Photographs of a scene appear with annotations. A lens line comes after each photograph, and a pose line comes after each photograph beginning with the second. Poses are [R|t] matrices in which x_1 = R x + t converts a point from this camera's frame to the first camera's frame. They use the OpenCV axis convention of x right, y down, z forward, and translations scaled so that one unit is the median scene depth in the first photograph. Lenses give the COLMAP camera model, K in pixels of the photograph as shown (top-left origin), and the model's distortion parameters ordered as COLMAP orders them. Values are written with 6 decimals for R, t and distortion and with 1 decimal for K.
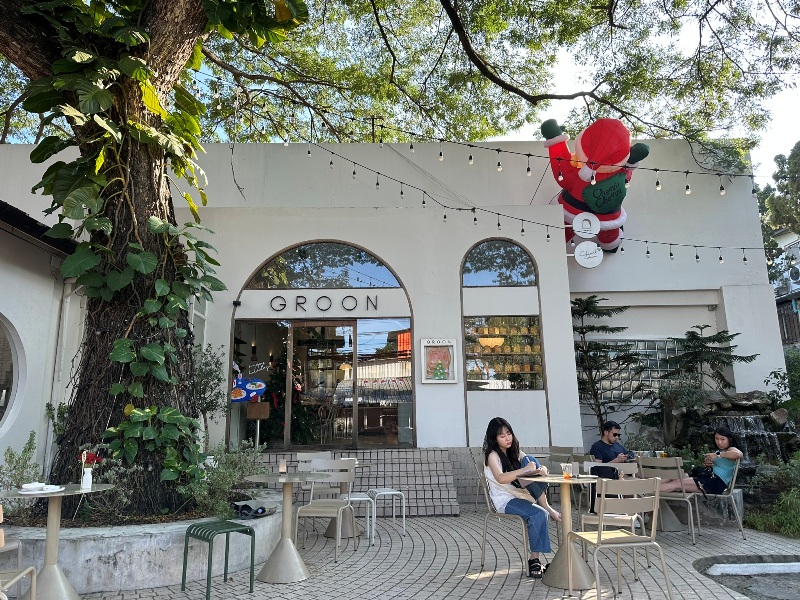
lens RADIAL K [[558.2, 0, 400.0], [0, 558.2, 300.0], [0, 0, 1]] dist [0.043344, -0.000249]
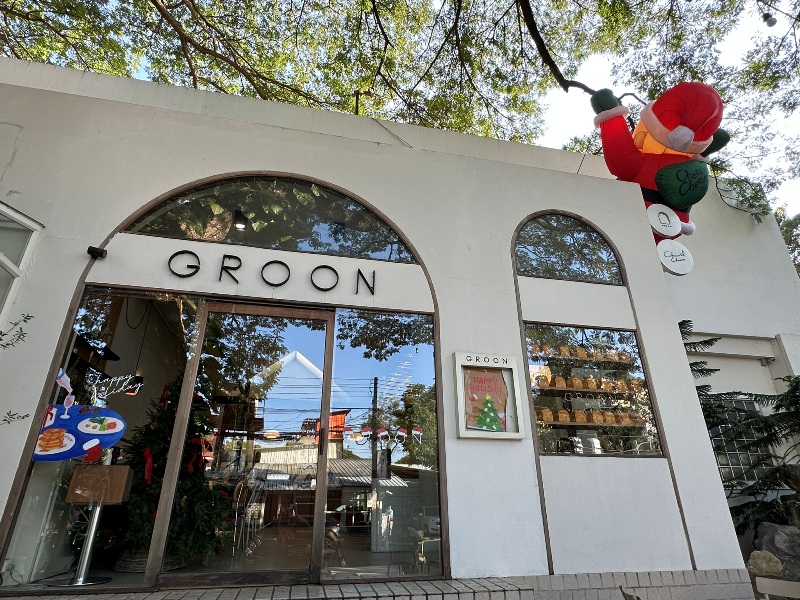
lens RADIAL K [[446.4, 0, 400.0], [0, 446.4, 300.0], [0, 0, 1]] dist [-0.019168, 0.001106]
pose [[0.978623, 0.100154, 0.179628, -0.094308], [-0.058111, 0.972480, -0.225624, 0.118816], [-0.197282, 0.210363, 0.957511, 0.578455]]
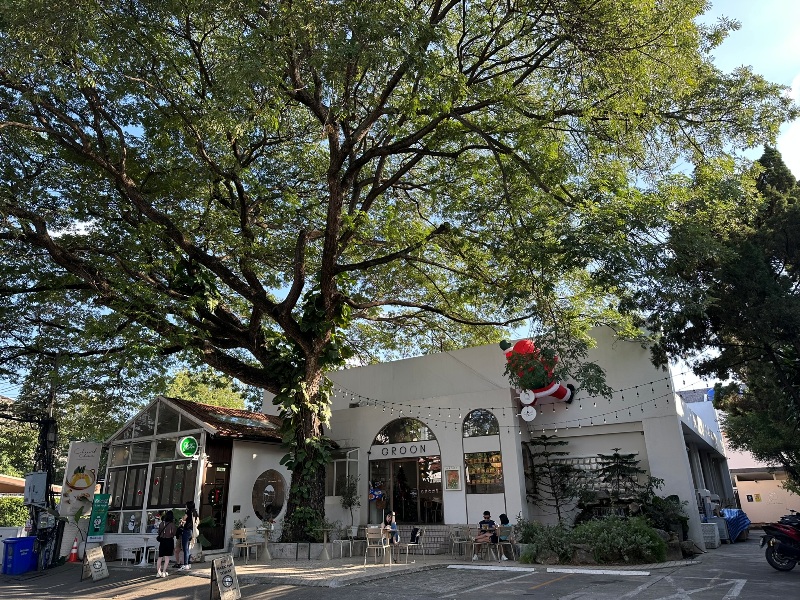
lens RADIAL K [[558.2, 0, 400.0], [0, 558.2, 300.0], [0, 0, 1]] dist [0.043344, -0.000249]
pose [[0.832766, -0.191202, -0.519560, 1.042880], [0.122593, 0.978858, -0.163733, -0.201753], [0.539882, 0.072657, 0.838599, -0.792399]]
